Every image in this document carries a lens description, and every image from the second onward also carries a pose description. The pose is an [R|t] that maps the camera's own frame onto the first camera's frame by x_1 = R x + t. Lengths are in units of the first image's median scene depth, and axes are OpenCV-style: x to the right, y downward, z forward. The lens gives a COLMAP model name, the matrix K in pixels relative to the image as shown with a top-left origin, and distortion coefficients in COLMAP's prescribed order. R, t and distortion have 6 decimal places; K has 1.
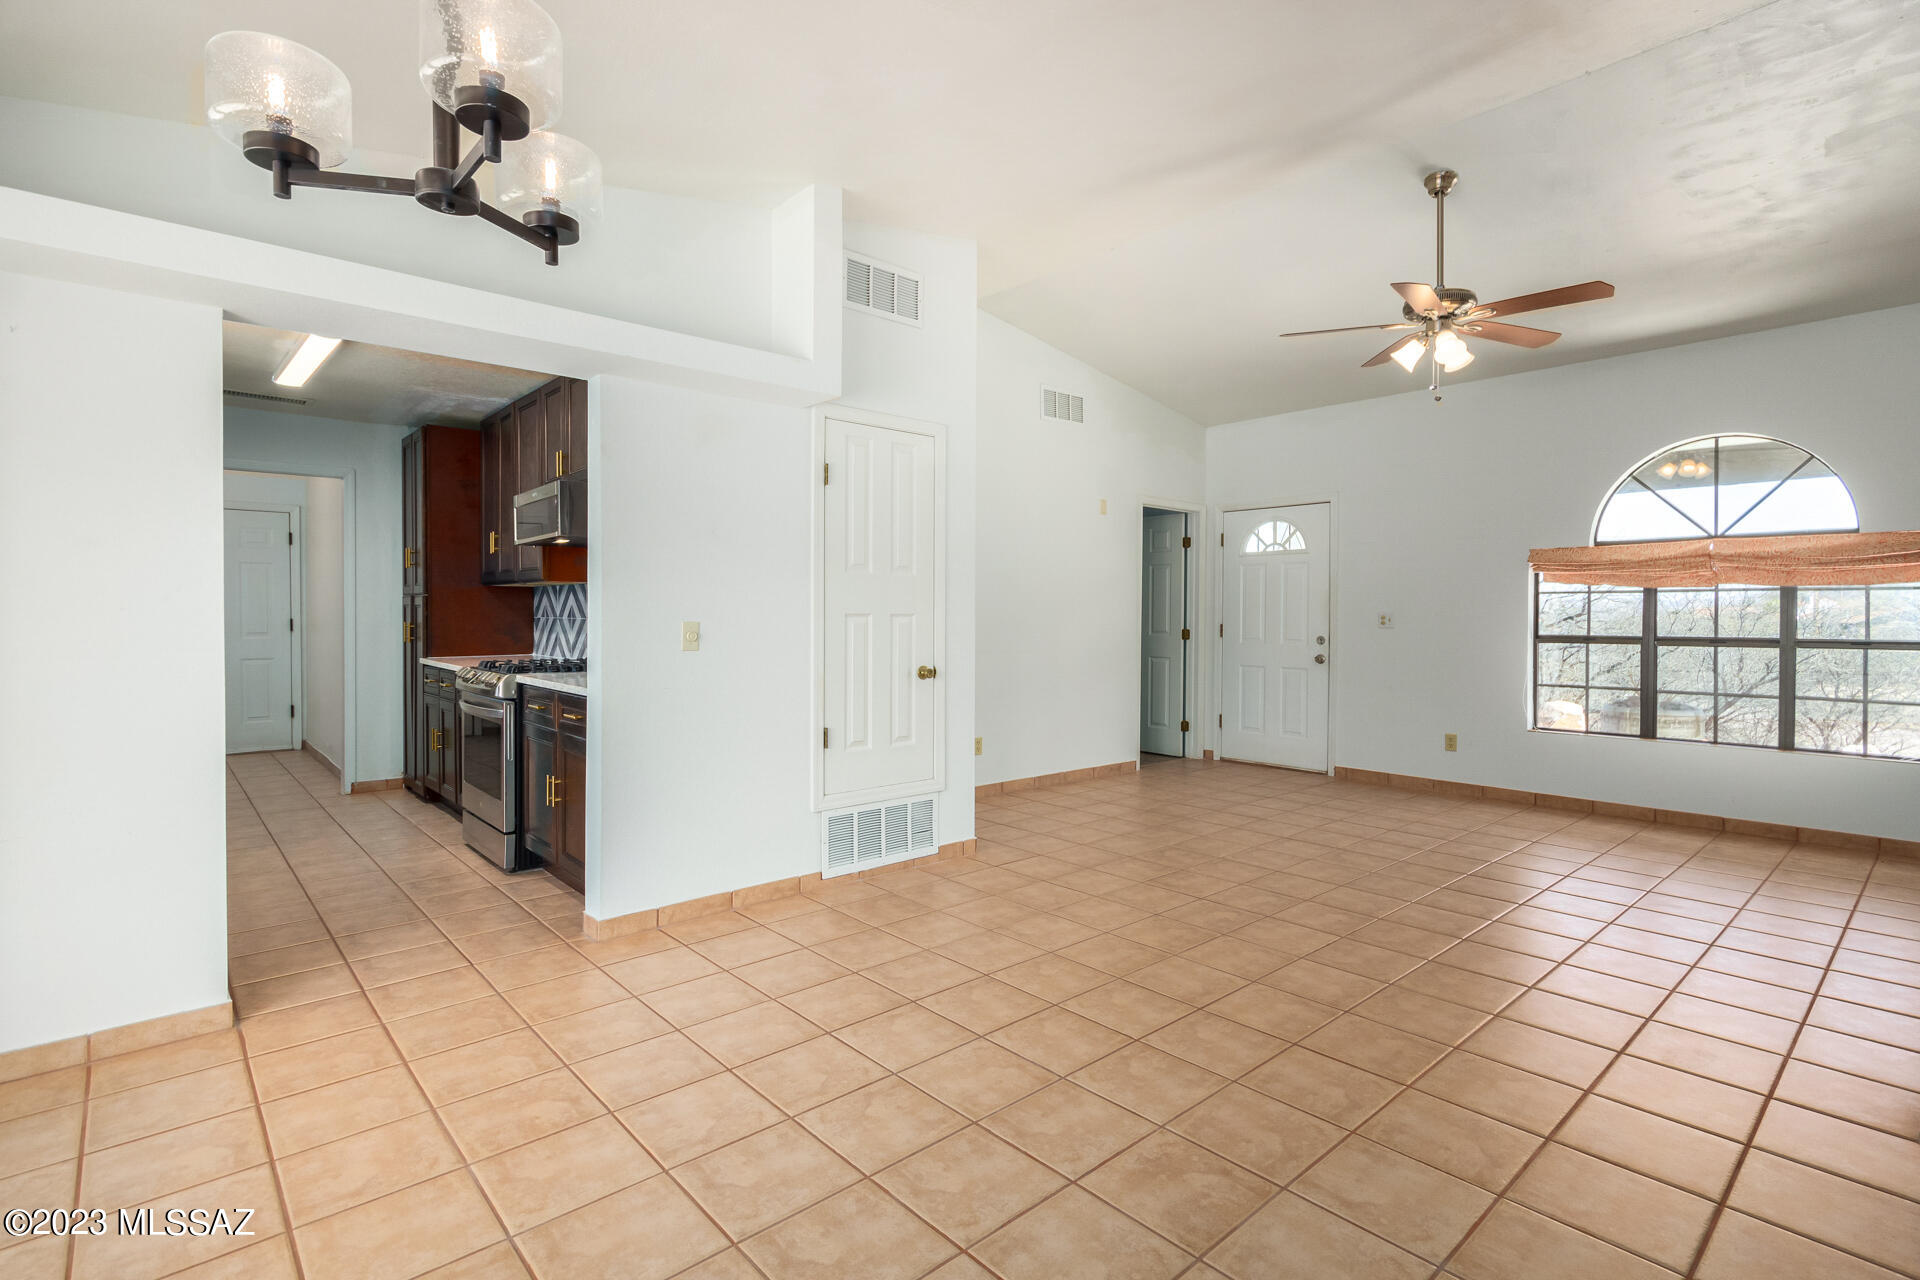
lens RADIAL K [[908.6, 0, 1005.3], [0, 908.6, 615.9], [0, 0, 1]] dist [0.010446, -0.002202]
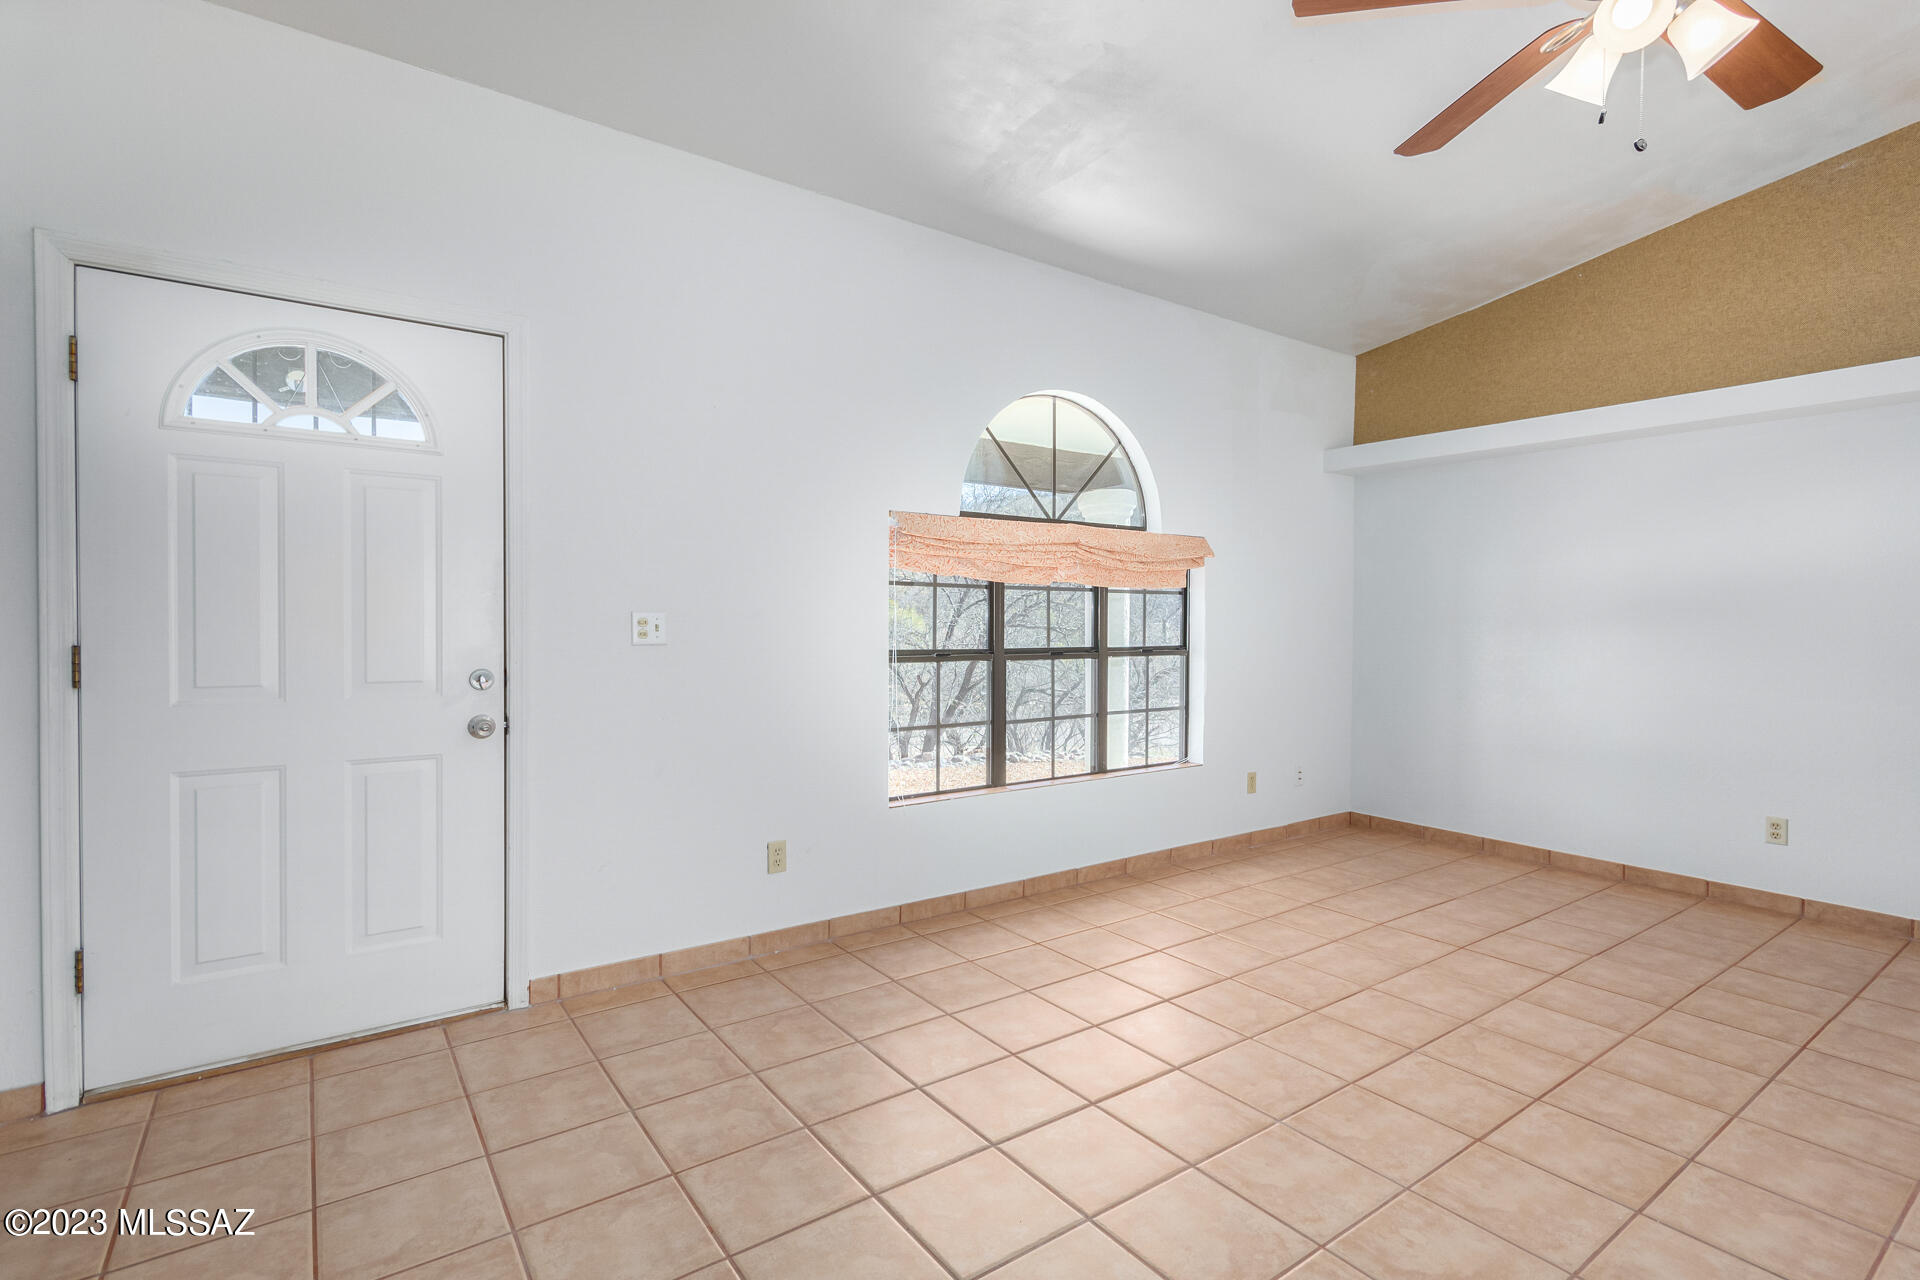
lens RADIAL K [[899.6, 0, 940.8], [0, 899.6, 626.1], [0, 0, 1]] dist [-0.002268, 0.003587]
pose [[0.142868, -0.007226, 0.989715, -0.018043], [-0.006556, 0.999945, 0.008247, -0.000497], [-0.989720, -0.007666, 0.142812, 1.180668]]
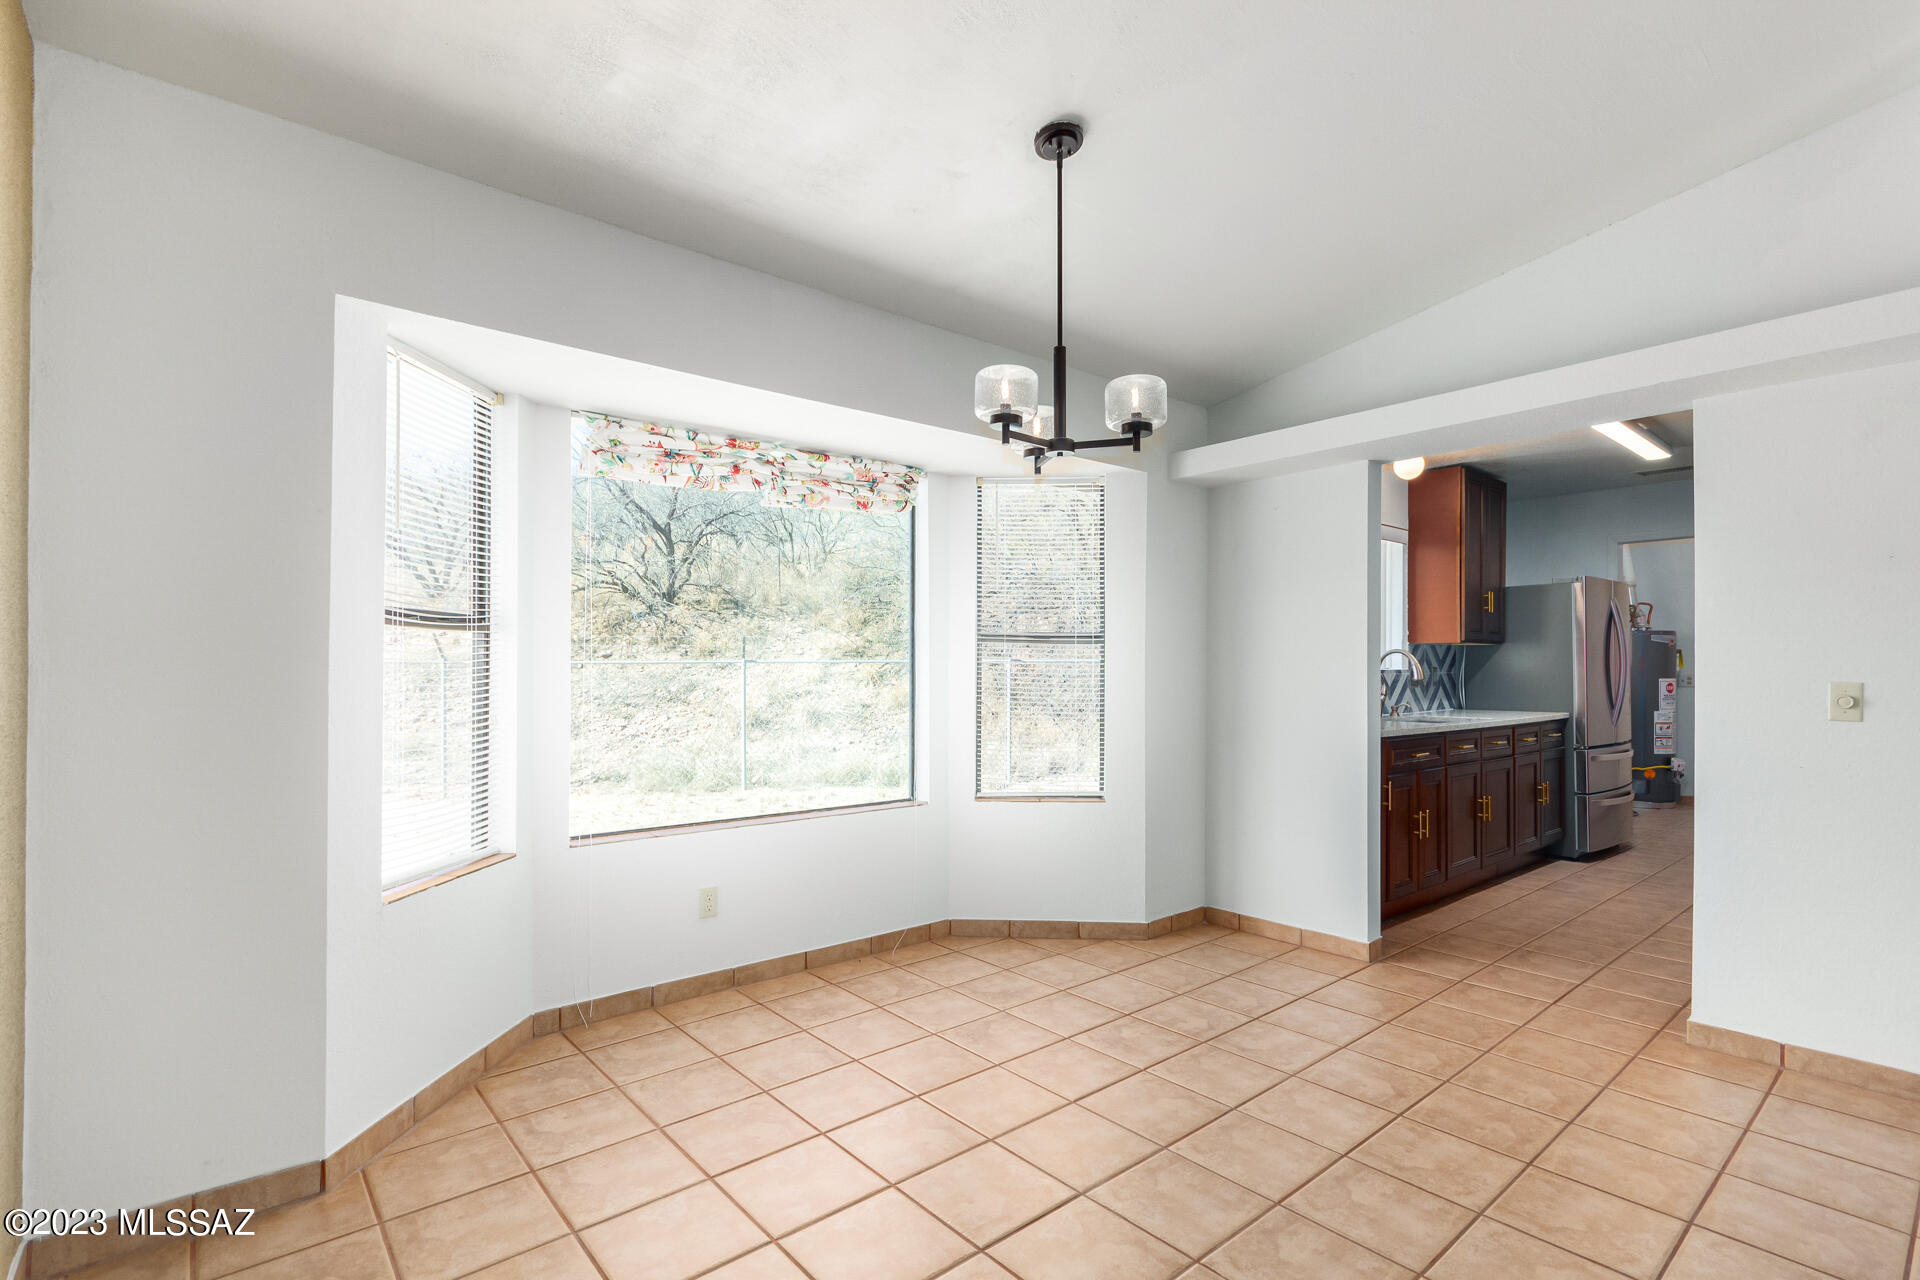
lens RADIAL K [[908.6, 0, 945.1], [0, 908.6, 656.3], [0, 0, 1]] dist [0.010446, -0.002202]
pose [[-0.056608, -0.015159, -0.998281, 0.361085], [-0.003109, 0.999883, -0.015007, -0.001261], [0.998392, 0.002254, -0.056648, 0.248689]]
